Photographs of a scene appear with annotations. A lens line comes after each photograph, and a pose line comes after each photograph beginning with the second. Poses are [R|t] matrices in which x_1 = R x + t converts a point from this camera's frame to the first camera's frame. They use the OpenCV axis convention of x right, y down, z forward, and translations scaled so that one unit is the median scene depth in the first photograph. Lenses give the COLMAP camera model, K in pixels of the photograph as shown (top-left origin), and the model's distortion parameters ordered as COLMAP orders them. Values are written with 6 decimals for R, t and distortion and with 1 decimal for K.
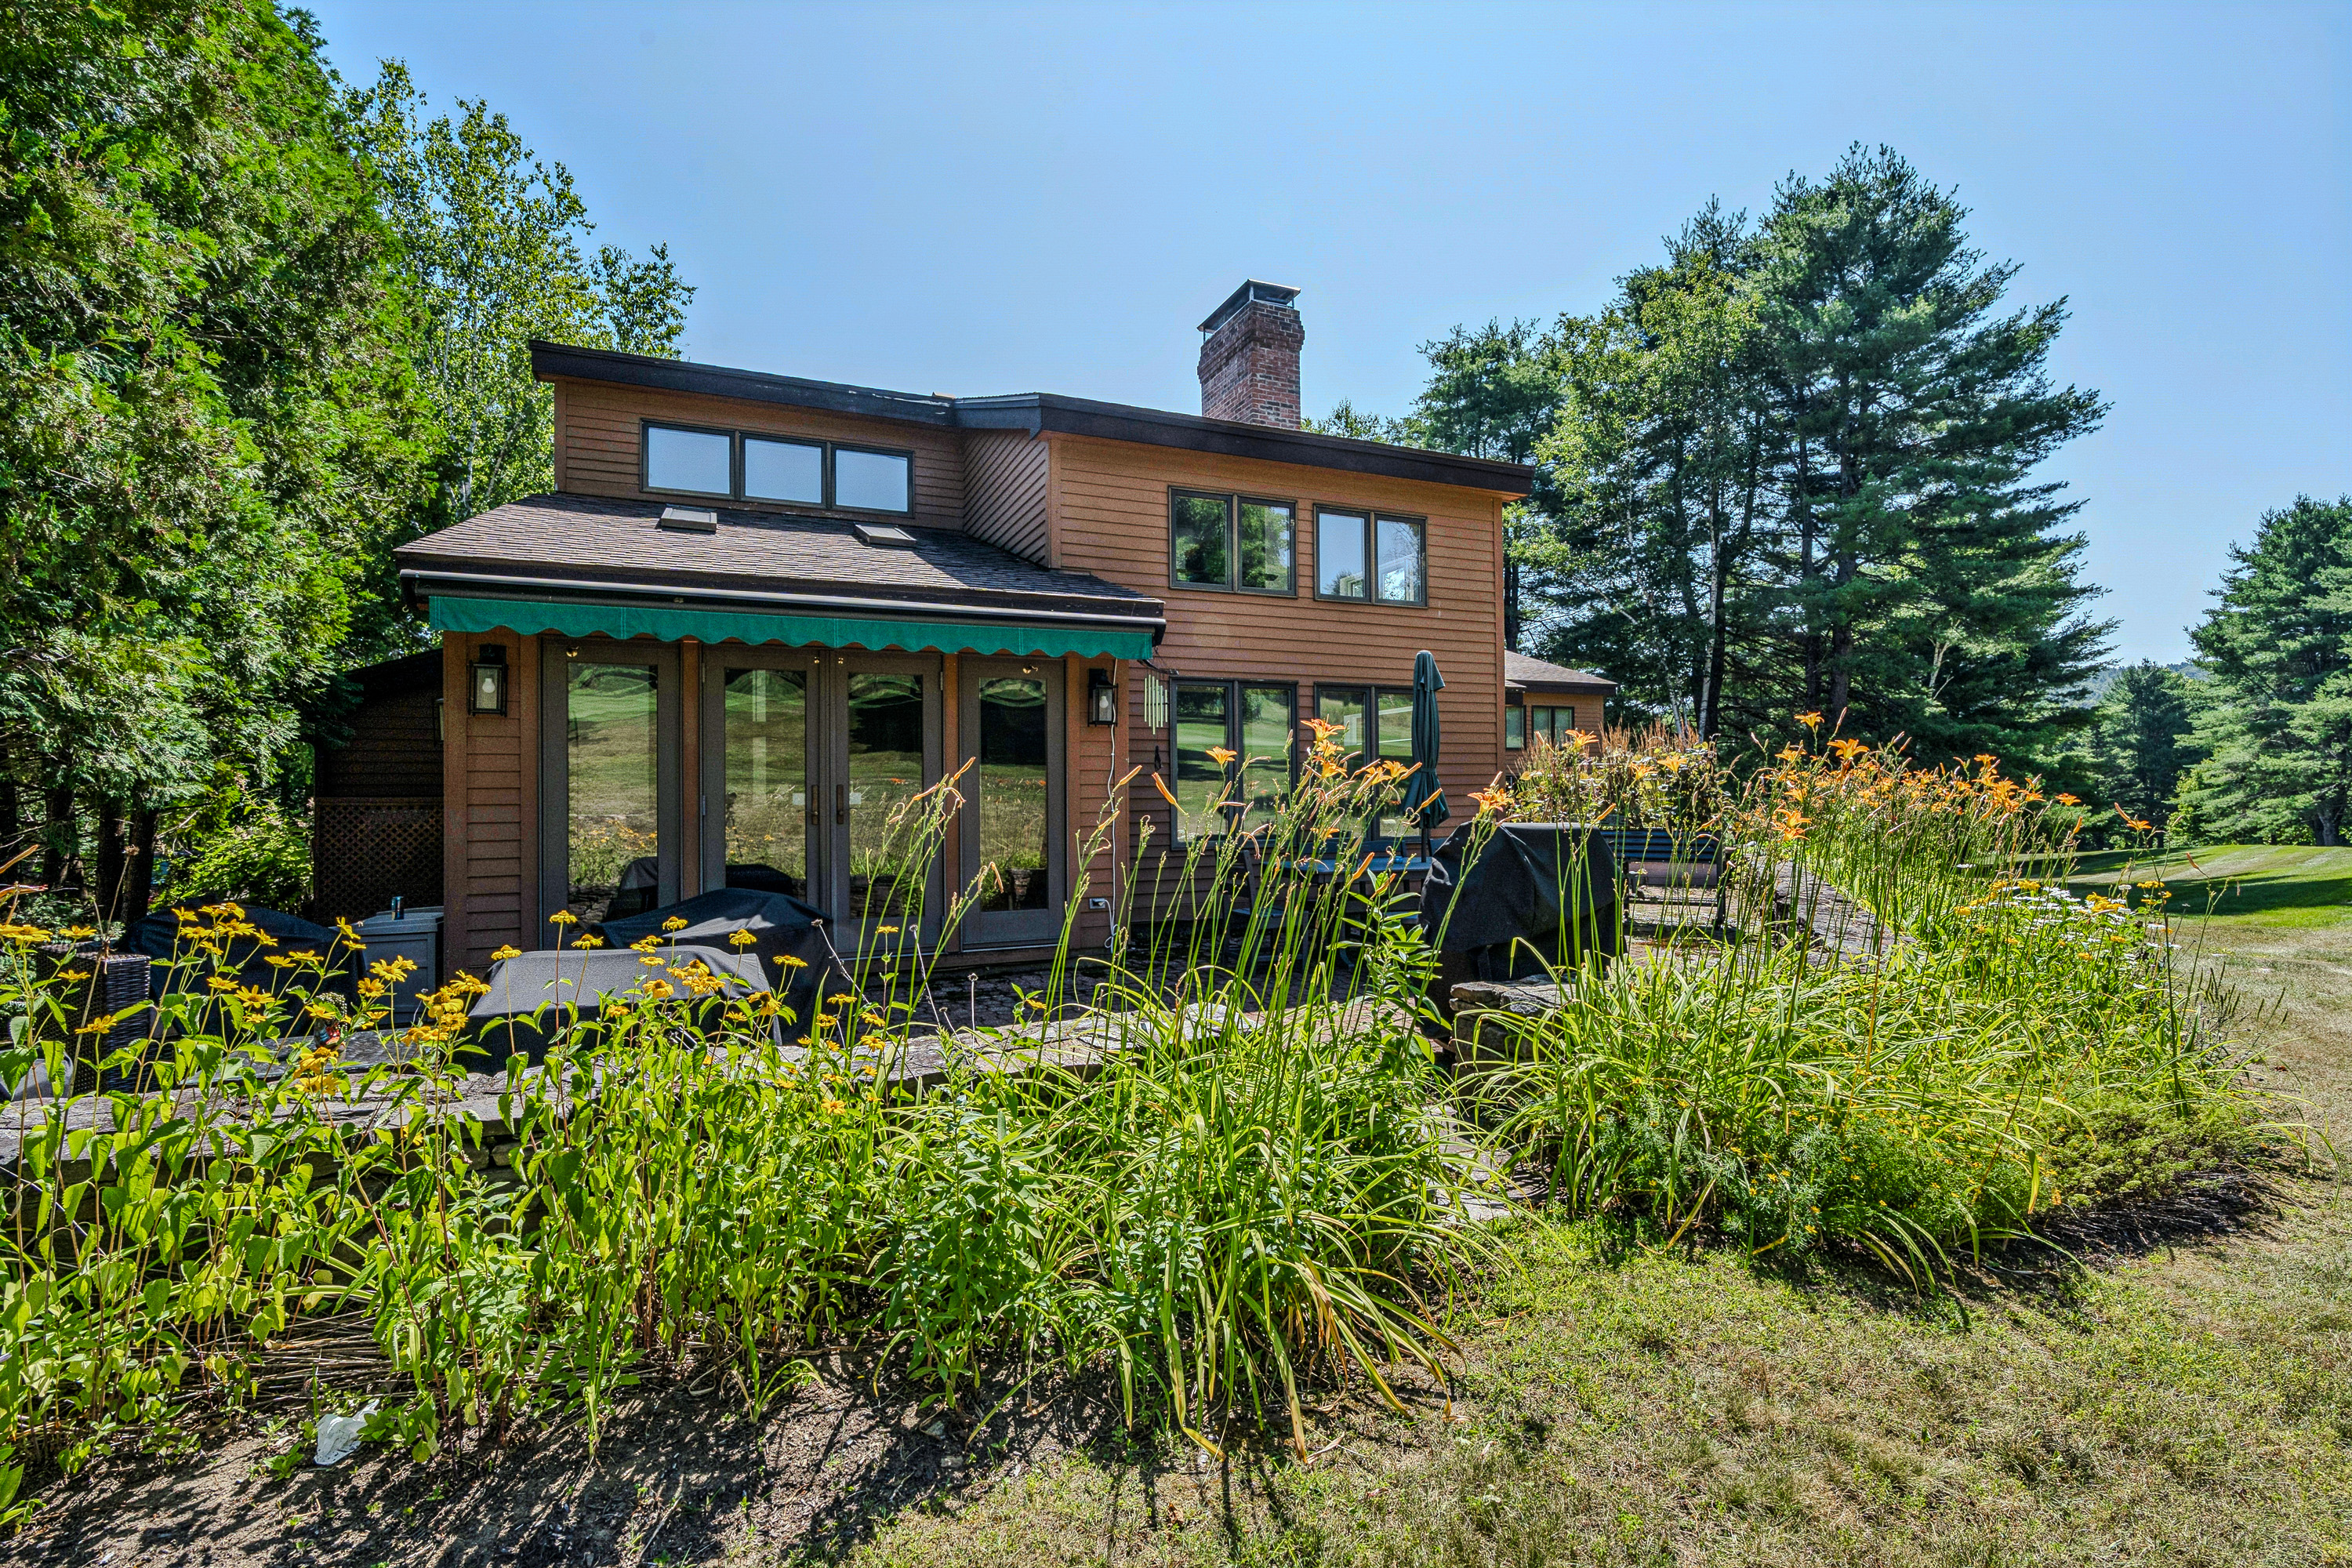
lens RADIAL K [[1086.2, 0, 1174.9], [0, 1086.2, 764.2], [0, 0, 1]] dist [-0.000642, 0.000351]
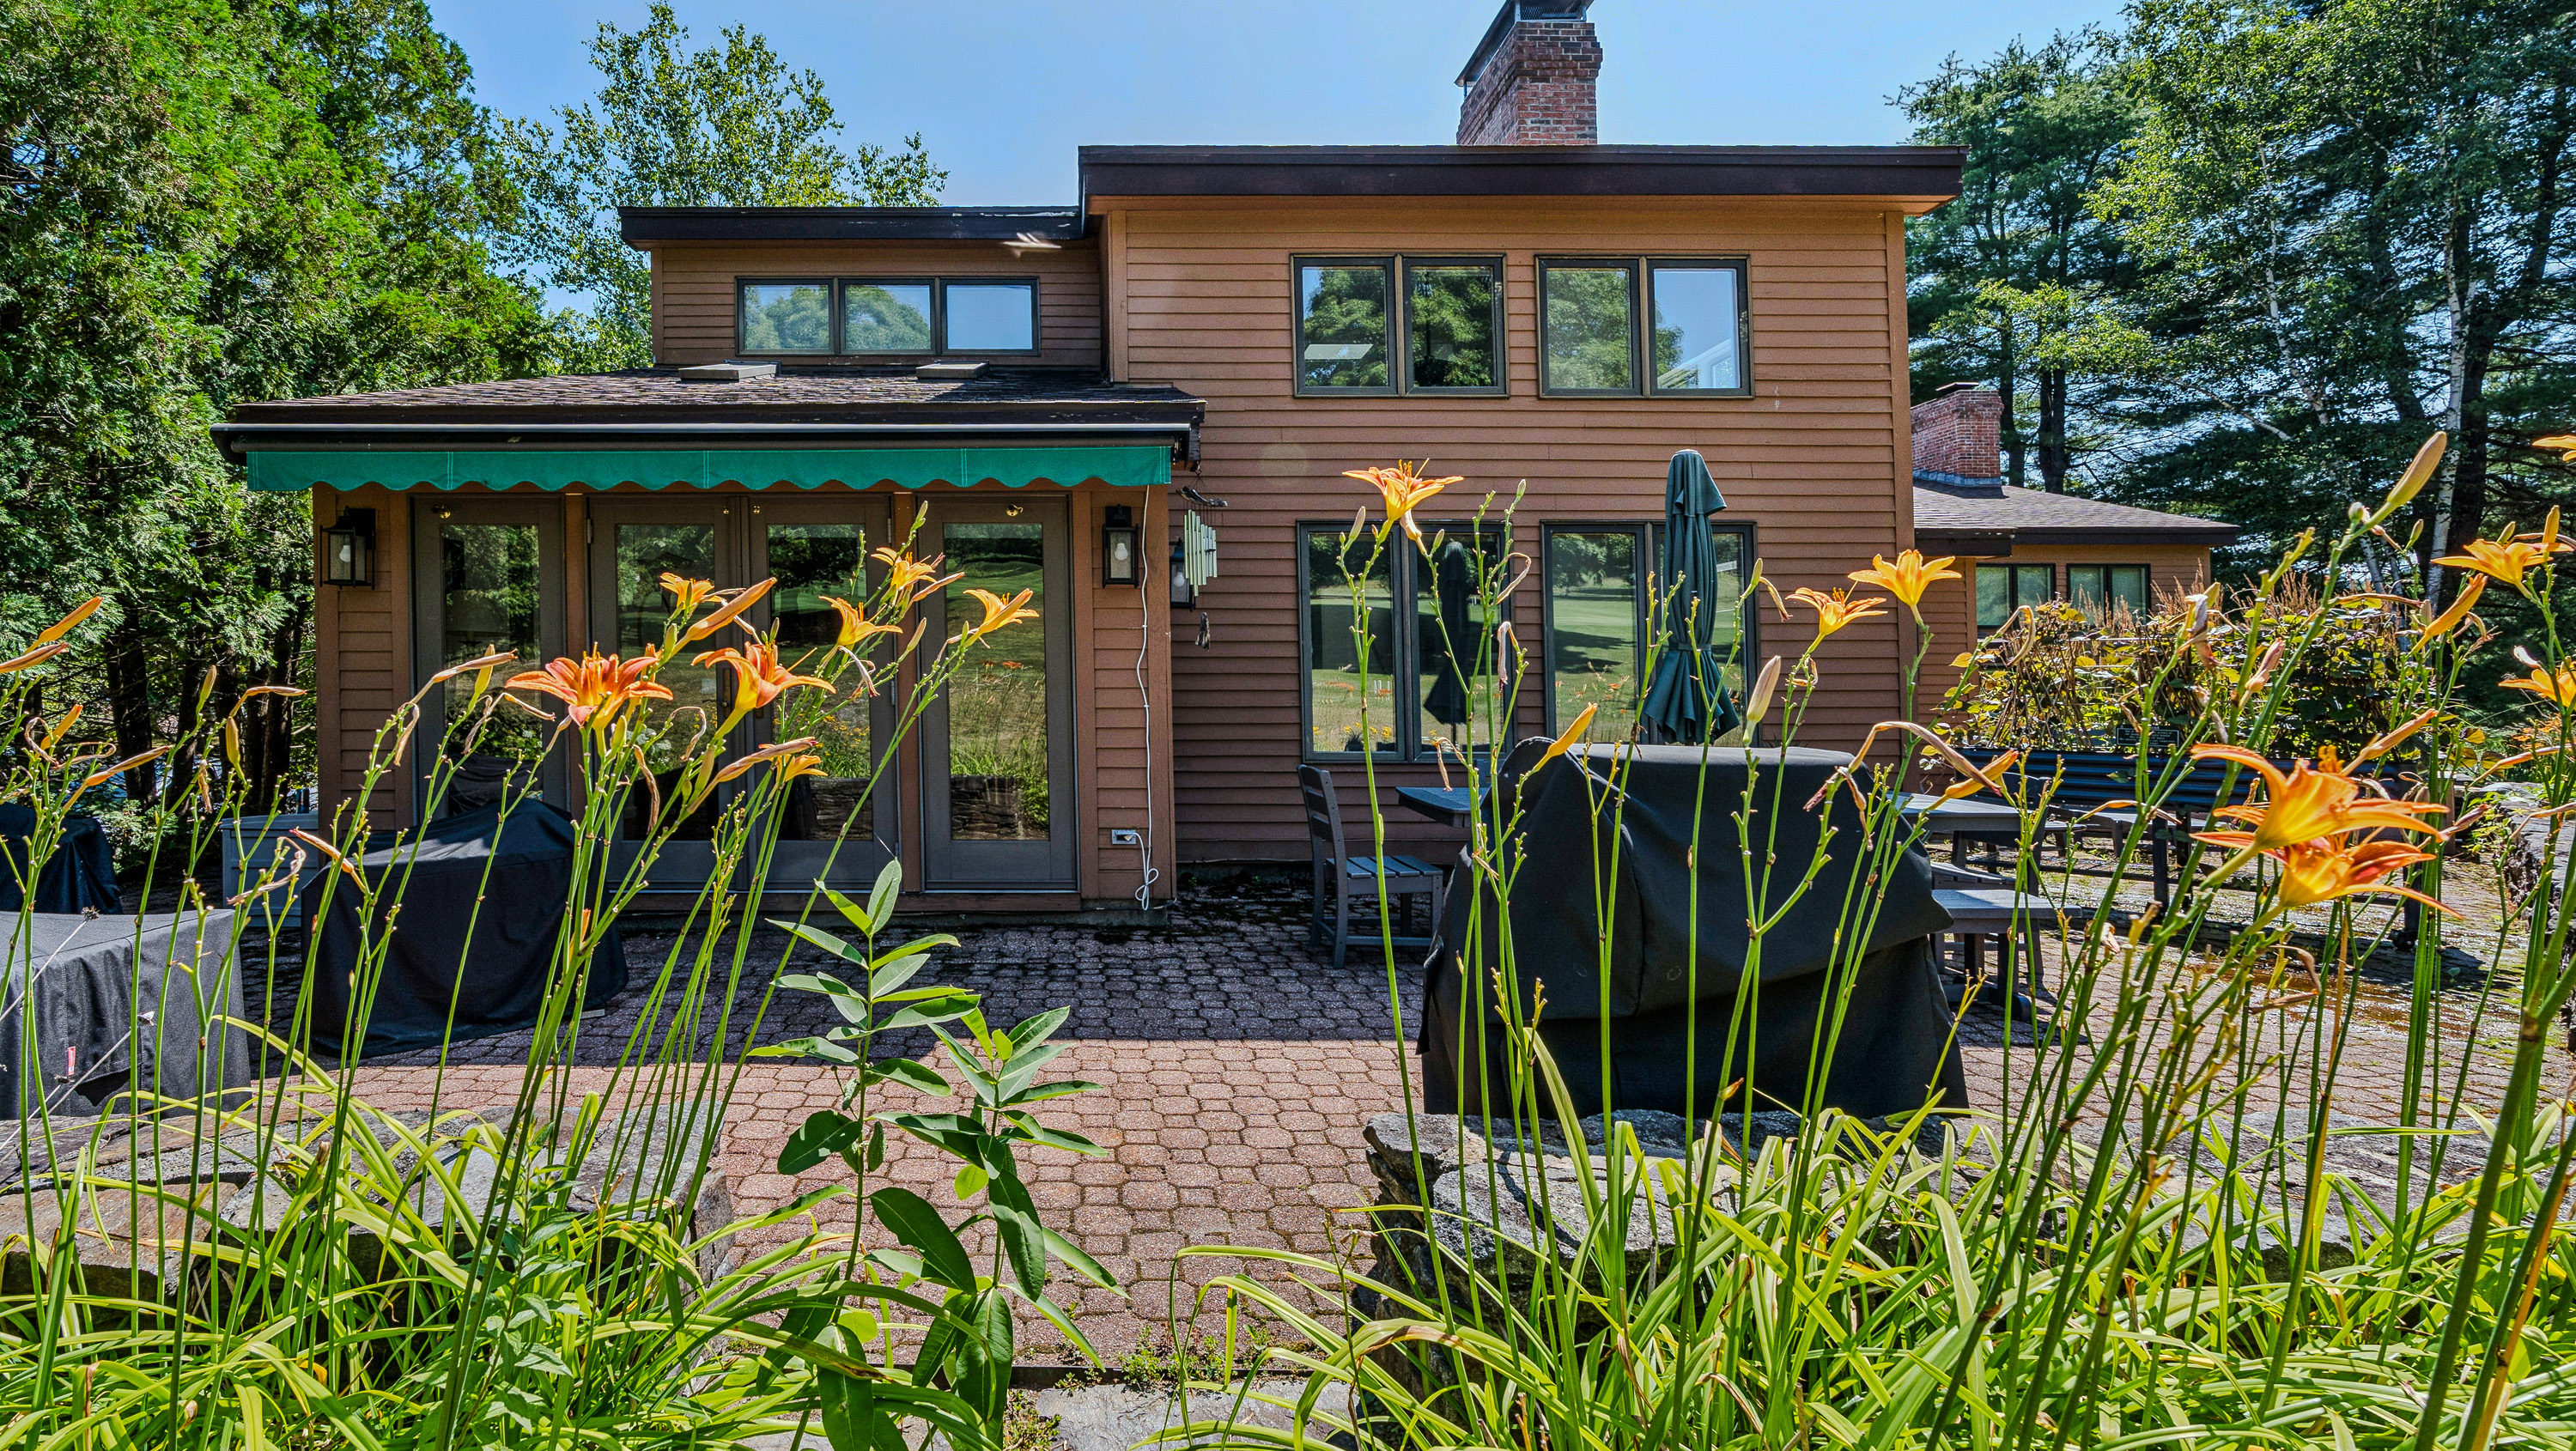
lens RADIAL K [[952.3, 0, 1286.6], [0, 952.3, 666.4], [0, 0, 1]] dist [0.000031, 0.000502]
pose [[0.900855, -0.003216, -0.434108, 0.128373], [0.005427, 0.999978, 0.003854, 0.007127], [0.434086, -0.005828, 0.900853, 0.207667]]
